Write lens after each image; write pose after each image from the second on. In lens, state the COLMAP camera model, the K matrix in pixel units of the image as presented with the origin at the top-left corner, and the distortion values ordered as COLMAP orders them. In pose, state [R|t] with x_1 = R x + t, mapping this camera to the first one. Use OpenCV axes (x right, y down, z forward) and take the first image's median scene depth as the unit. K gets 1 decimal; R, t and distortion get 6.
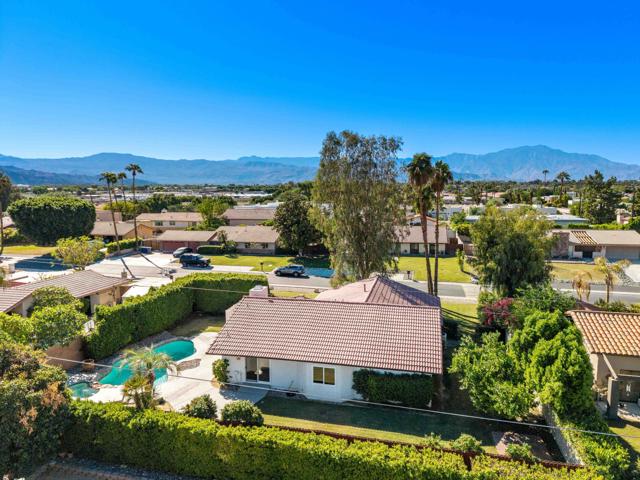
lens RADIAL K [[427.8, 0, 320.0], [0, 427.8, 240.0], [0, 0, 1]] dist [0.033820, -0.029998]
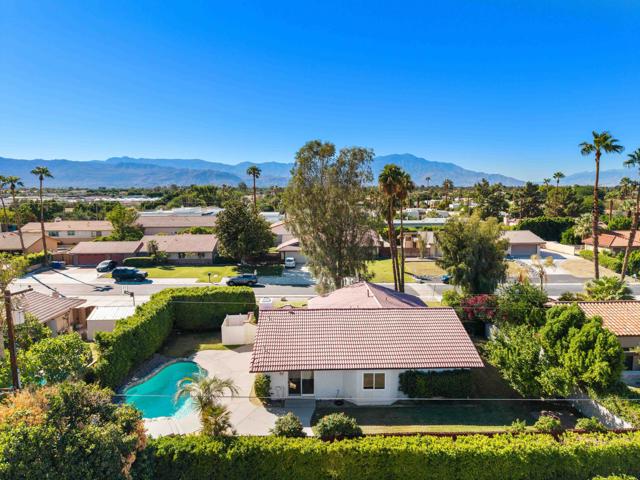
lens RADIAL K [[427.8, 0, 320.0], [0, 427.8, 240.0], [0, 0, 1]] dist [0.033820, -0.029998]
pose [[0.963457, -0.028384, 0.266355, -0.268705], [0.030739, 0.999517, -0.004673, -0.016070], [-0.266094, 0.012690, 0.963864, 0.022205]]
